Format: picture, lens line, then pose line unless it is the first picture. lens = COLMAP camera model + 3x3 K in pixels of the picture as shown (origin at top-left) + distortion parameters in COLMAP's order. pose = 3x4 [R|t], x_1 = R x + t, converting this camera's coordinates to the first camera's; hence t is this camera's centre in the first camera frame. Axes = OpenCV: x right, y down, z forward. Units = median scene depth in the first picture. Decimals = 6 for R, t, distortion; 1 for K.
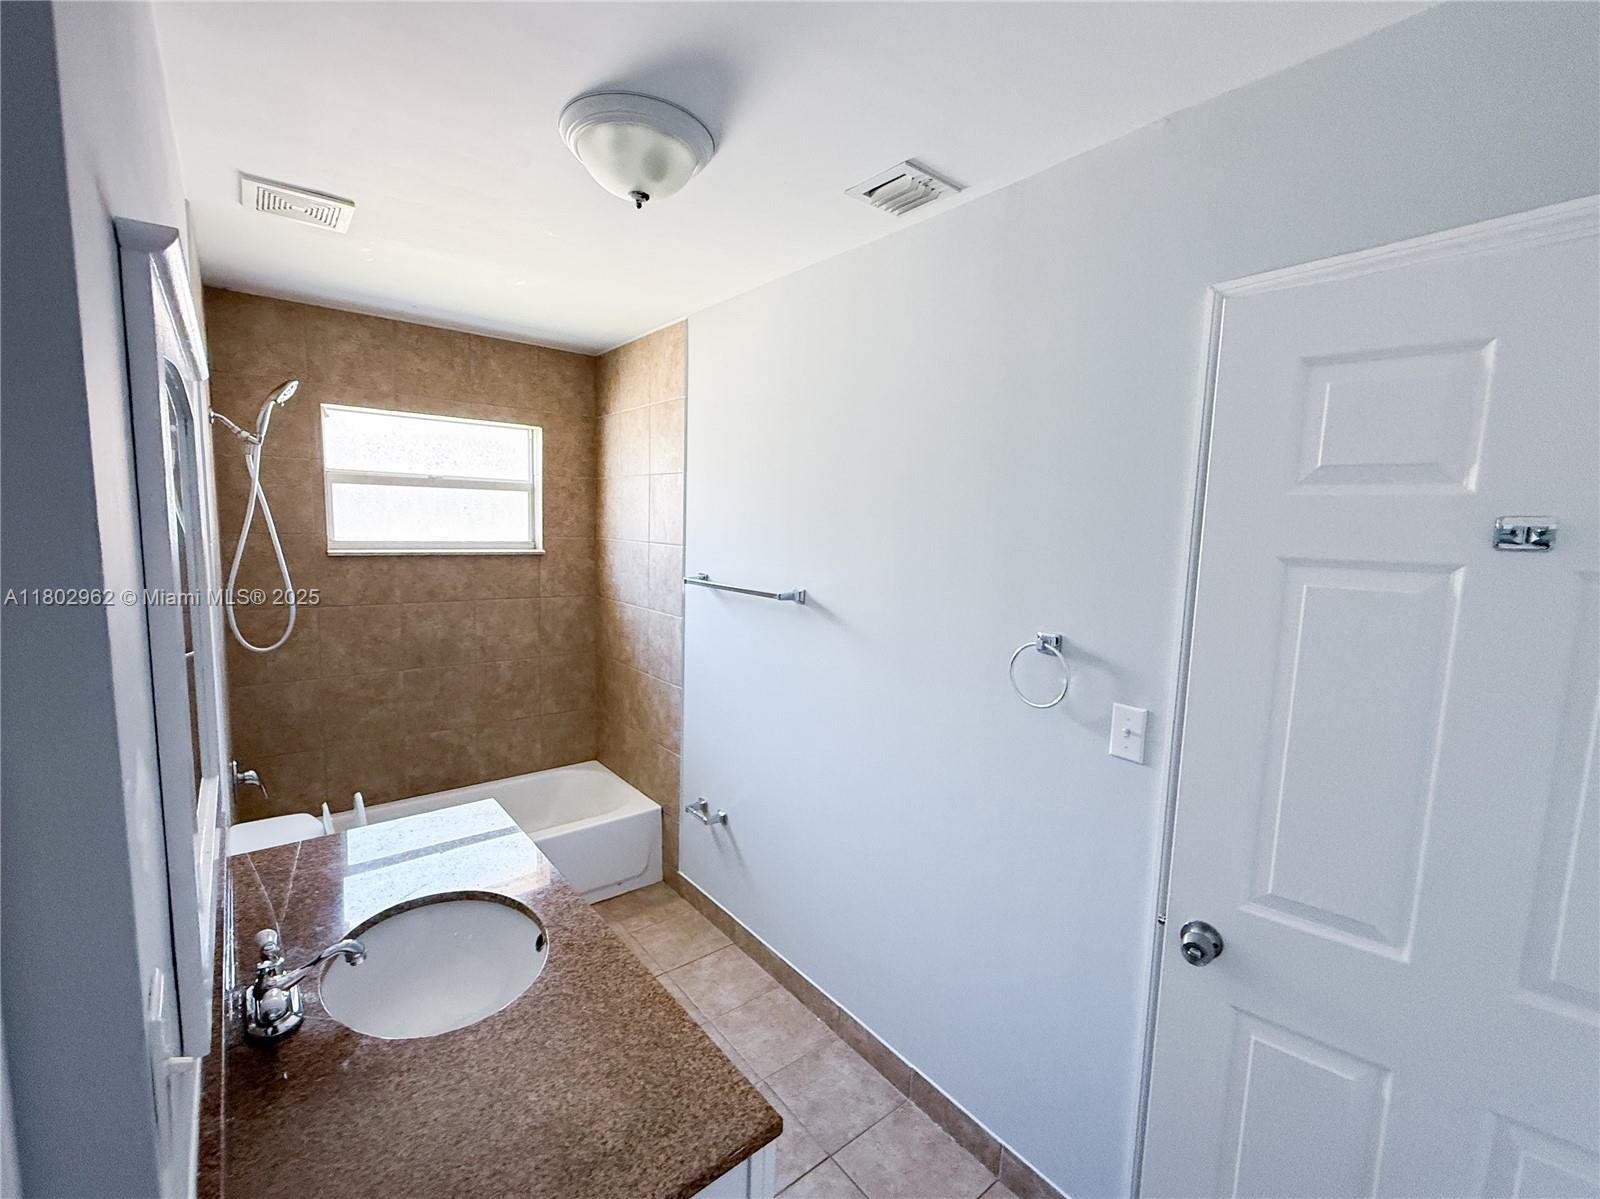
lens RADIAL K [[634.4, 0, 812.9], [0, 634.4, 597.1], [0, 0, 1]] dist [-0.000852, -0.000016]
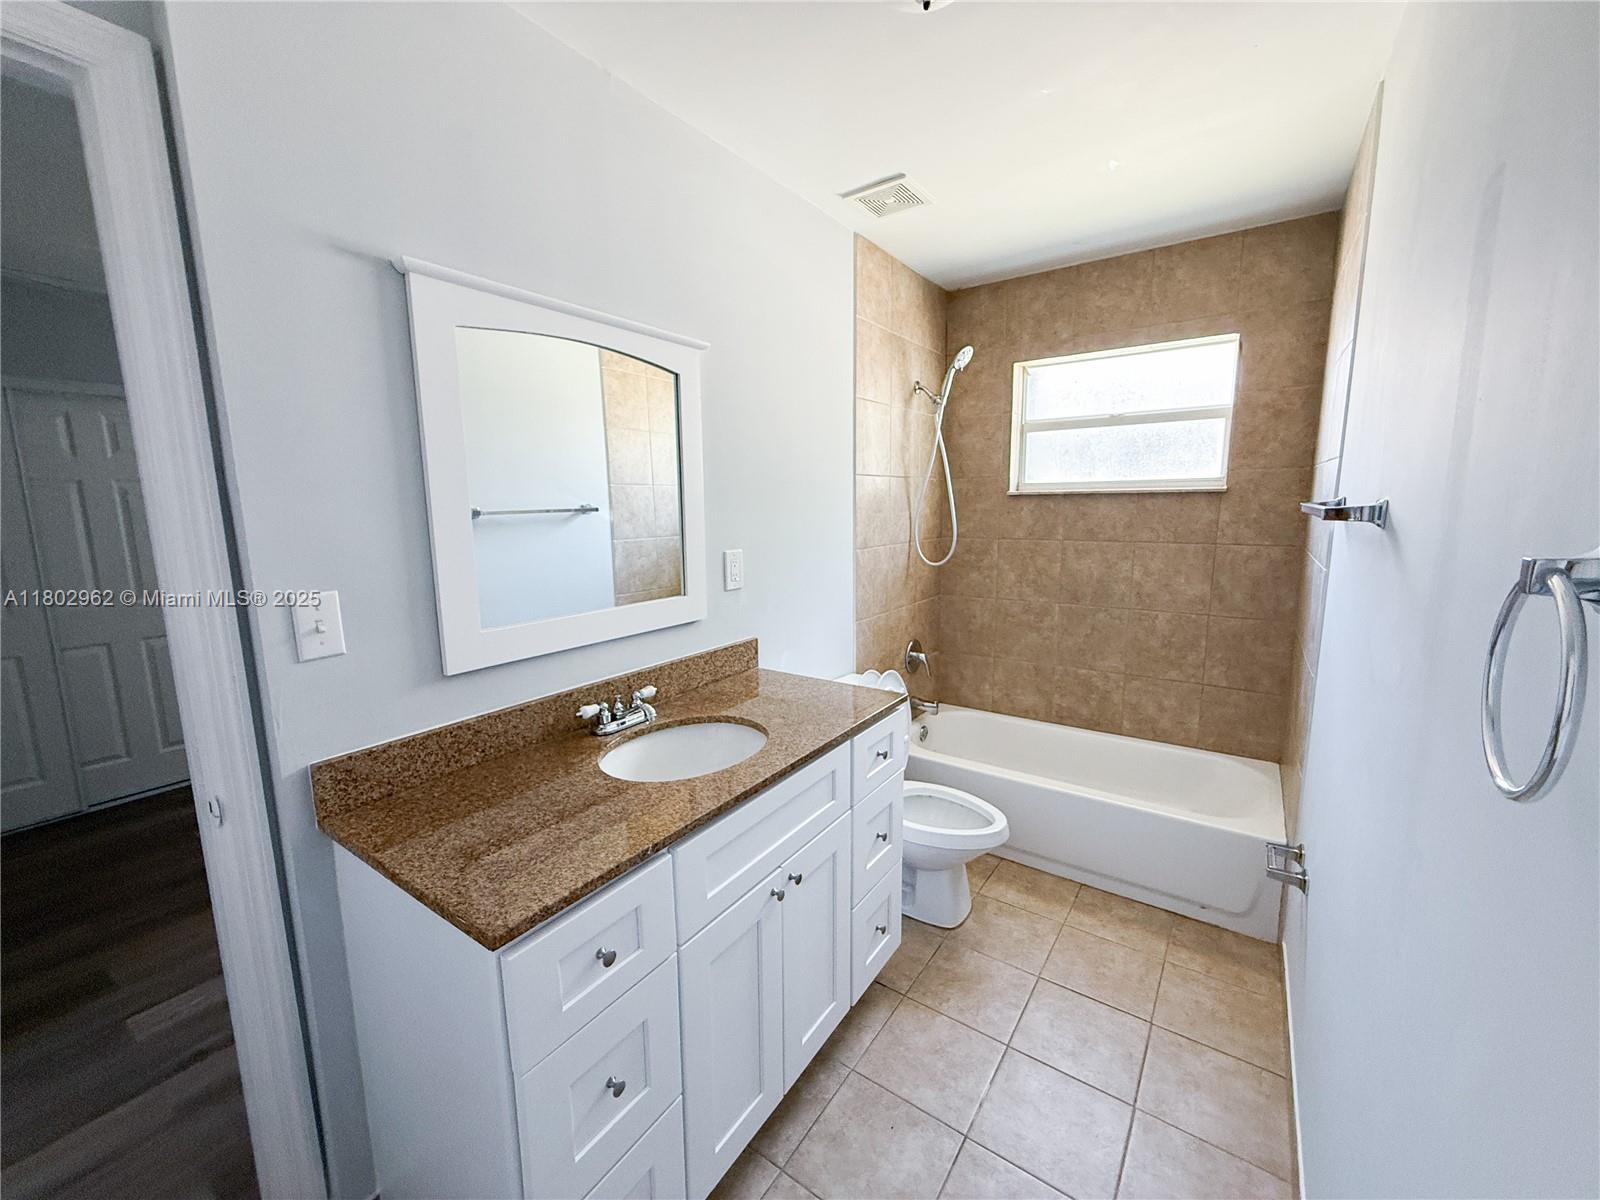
lens RADIAL K [[634.4, 0, 812.9], [0, 634.4, 597.6], [0, 0, 1]] dist [-0.000852, -0.000016]
pose [[0.290541, 0.109959, -0.950523, 0.231034], [-0.078015, 0.992790, 0.091002, 0.038340], [0.953677, 0.047715, 0.297025, 0.271039]]
